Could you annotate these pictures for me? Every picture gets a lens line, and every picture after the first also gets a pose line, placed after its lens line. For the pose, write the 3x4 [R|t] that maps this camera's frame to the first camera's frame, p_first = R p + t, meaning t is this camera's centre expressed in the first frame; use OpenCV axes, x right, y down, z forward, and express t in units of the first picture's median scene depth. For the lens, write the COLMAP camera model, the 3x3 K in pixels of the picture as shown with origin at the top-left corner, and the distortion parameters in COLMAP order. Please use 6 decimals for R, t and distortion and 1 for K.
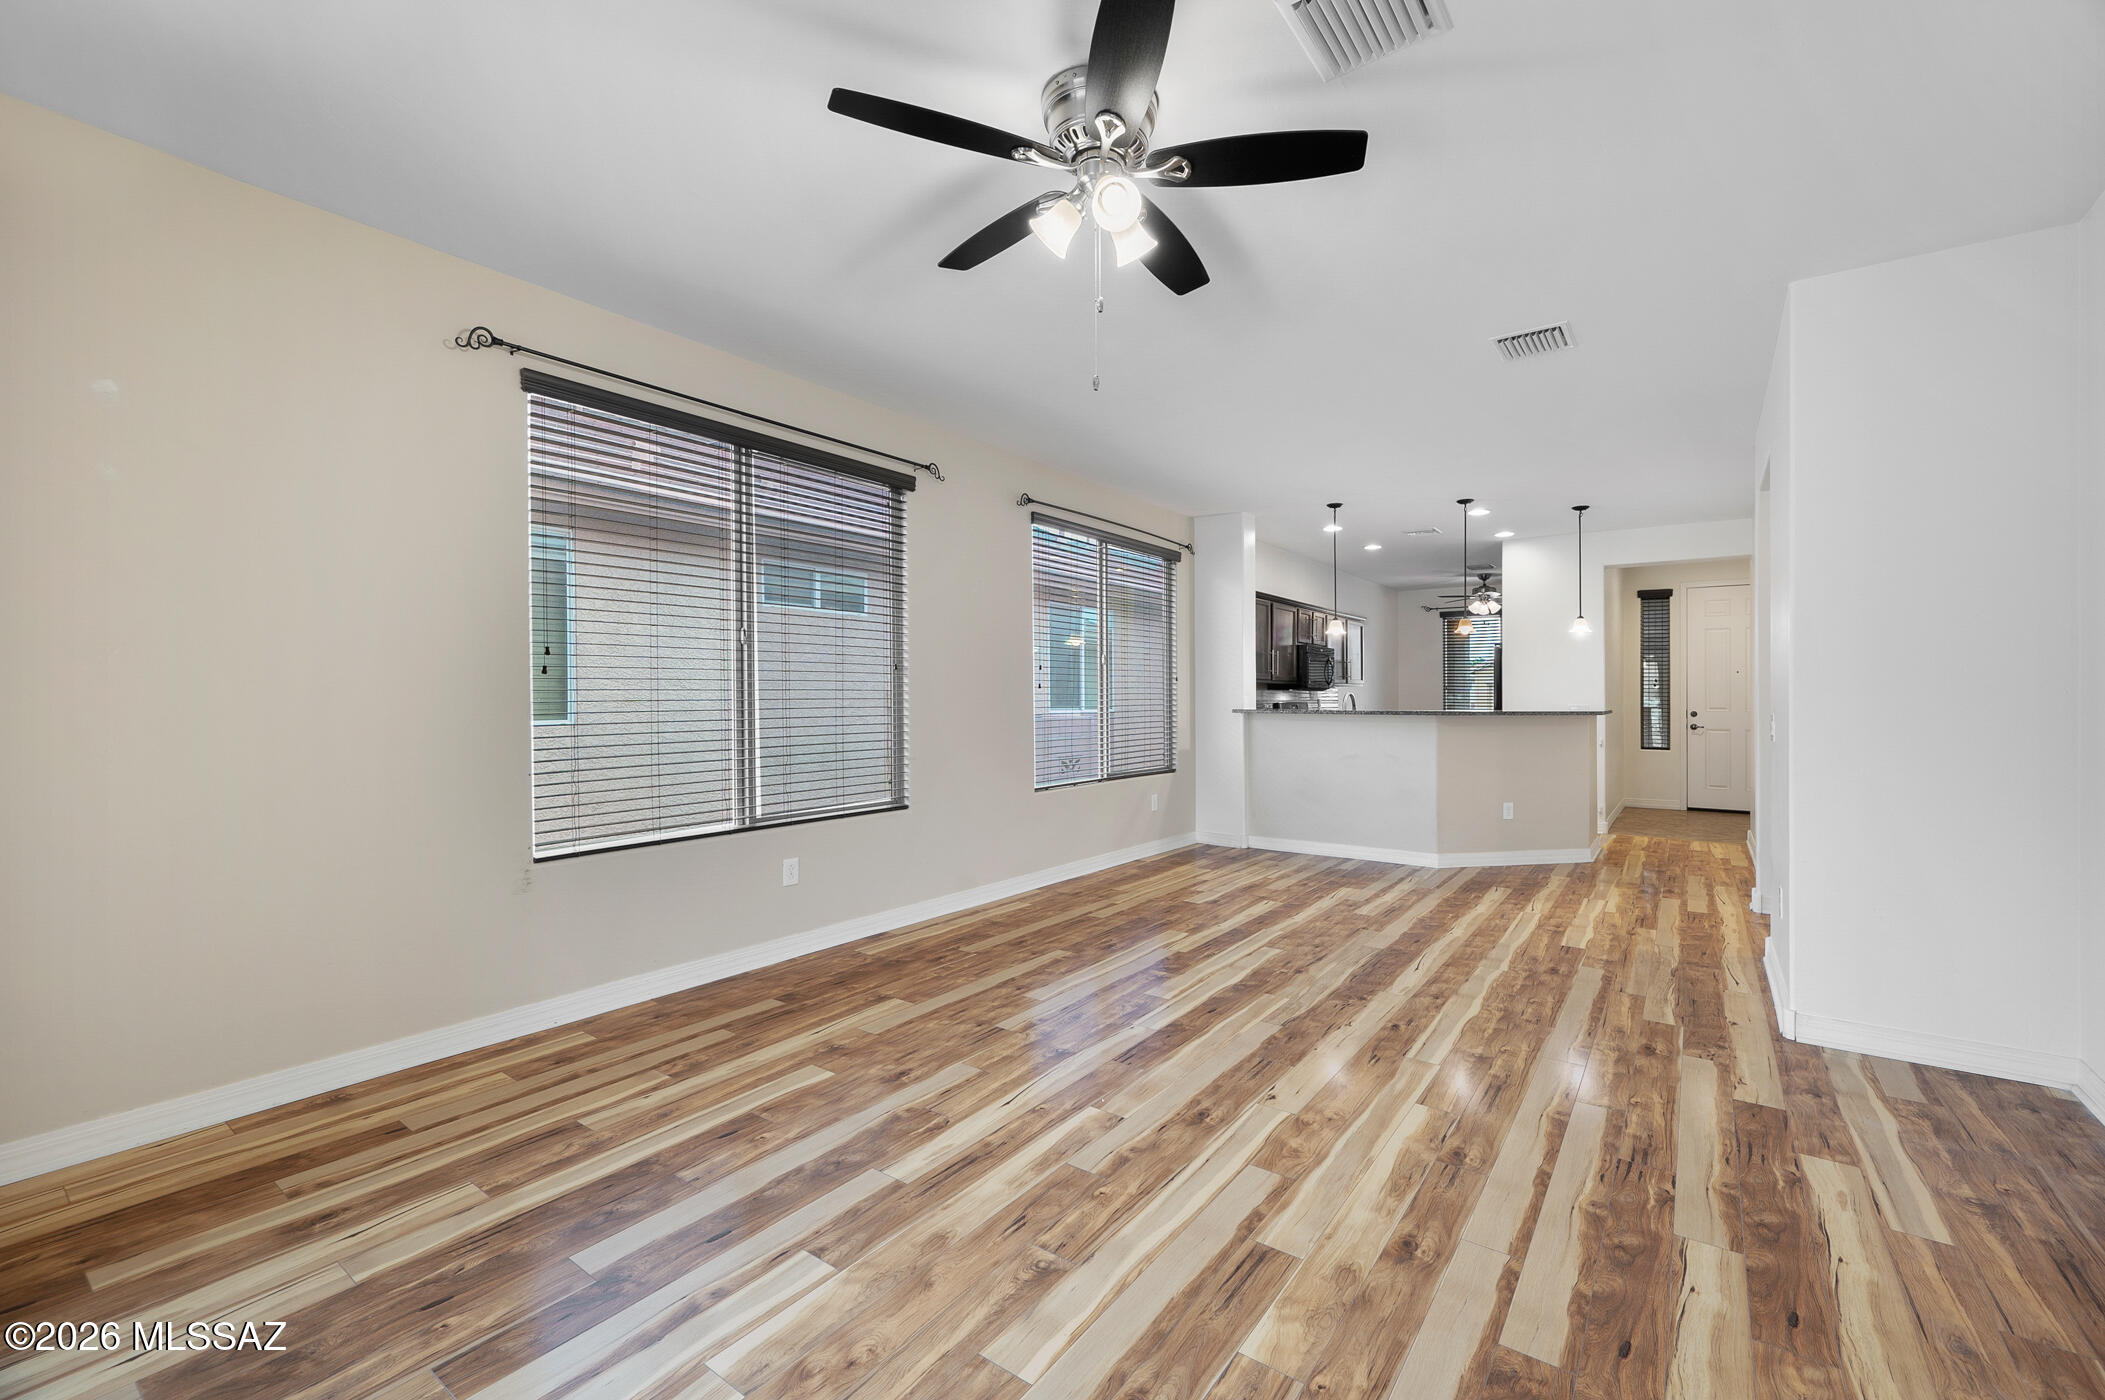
lens RADIAL K [[877.5, 0, 1052.5], [0, 877.5, 700.0], [0, 0, 1]] dist [-0.001138, -0.000088]
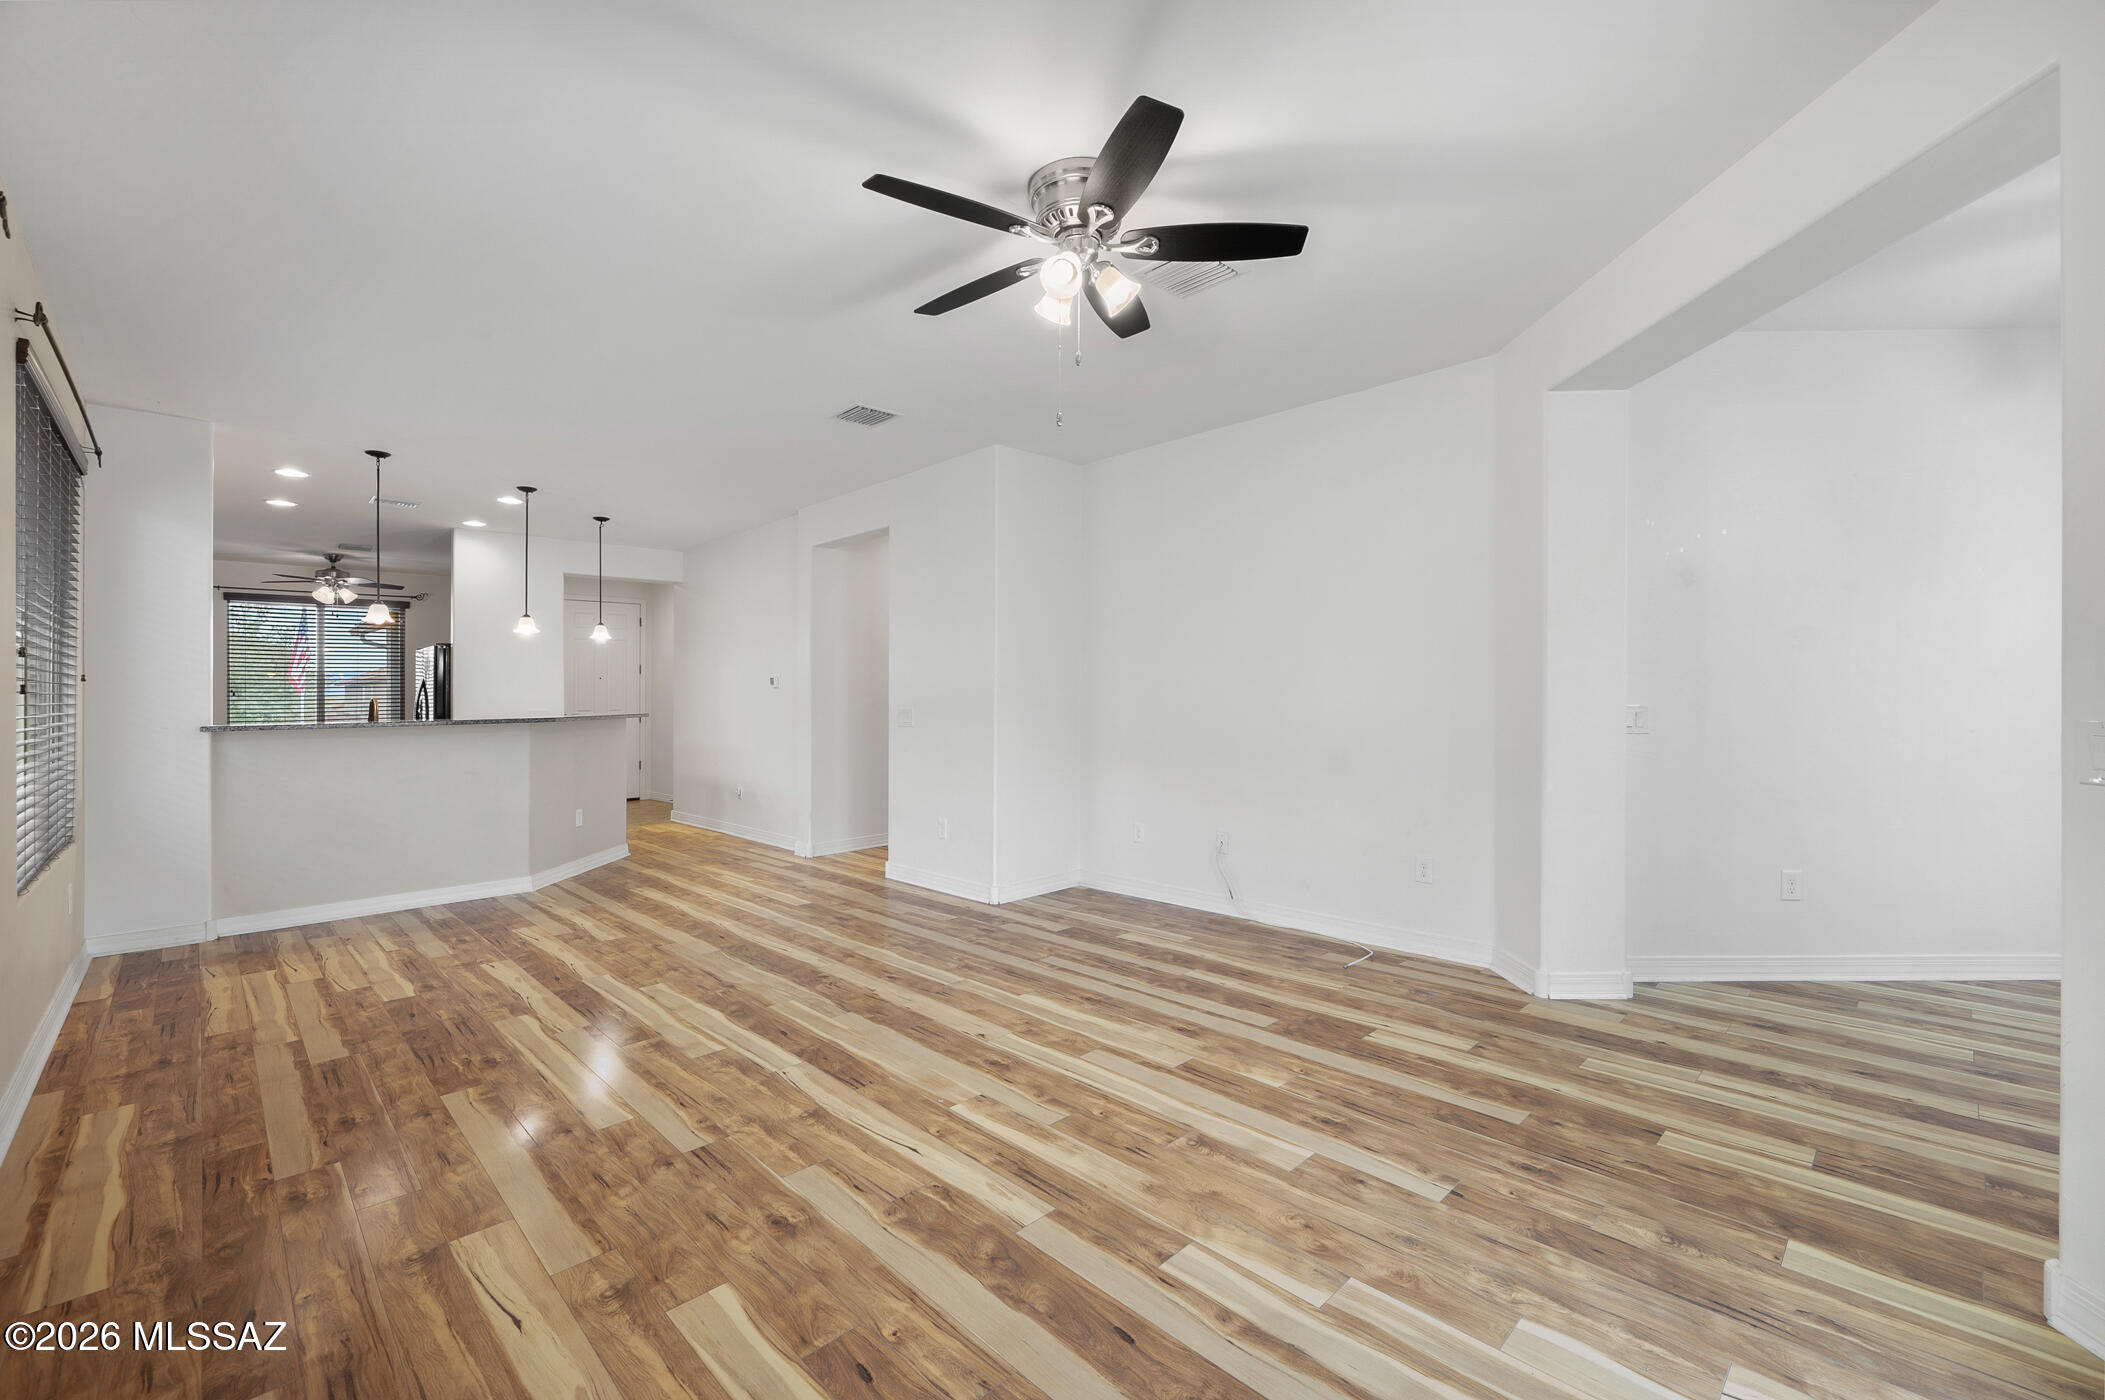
lens RADIAL K [[897.3, 0, 1107.9], [0, 897.3, 693.7], [0, 0, 1]] dist [0.001121, -0.000336]
pose [[0.122544, -0.002301, 0.992460, -0.761519], [0.017222, 0.999852, 0.000192, -0.003958], [-0.992314, 0.017069, 0.122565, 0.552552]]
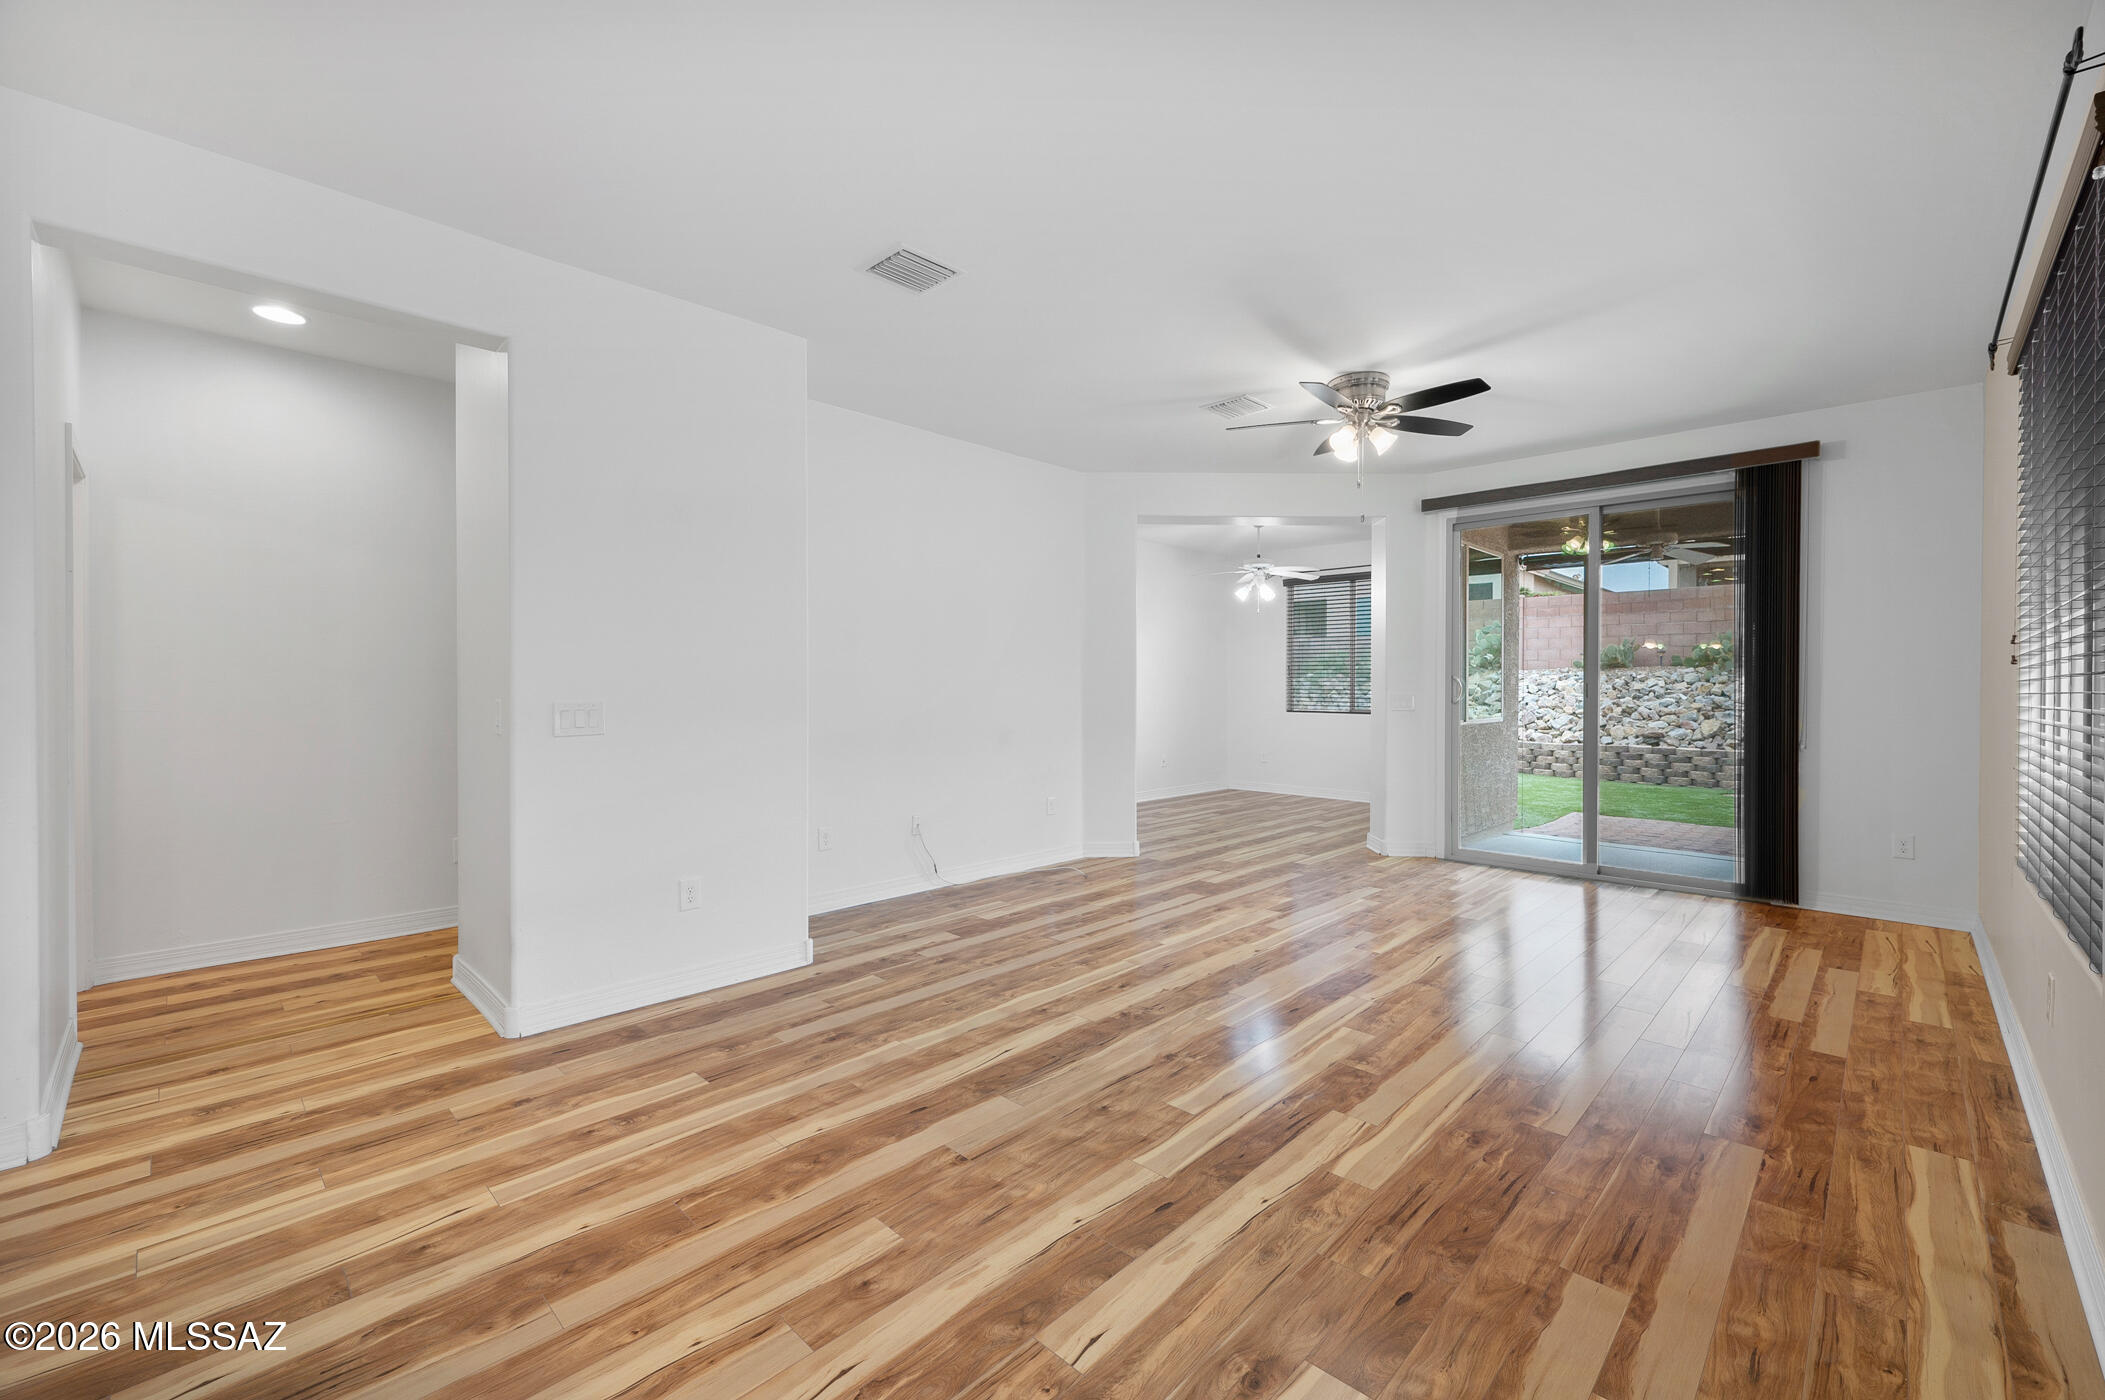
lens RADIAL K [[857.5, 0, 1052.5], [0, 857.5, 700.0], [0, 0, 1]] dist [-0.002678, 0.000709]
pose [[-0.992801, -0.006920, 0.119573, 0.349686], [-0.004368, 0.999757, 0.021589, -0.006729], [-0.119693, 0.020911, -0.992591, 2.044202]]
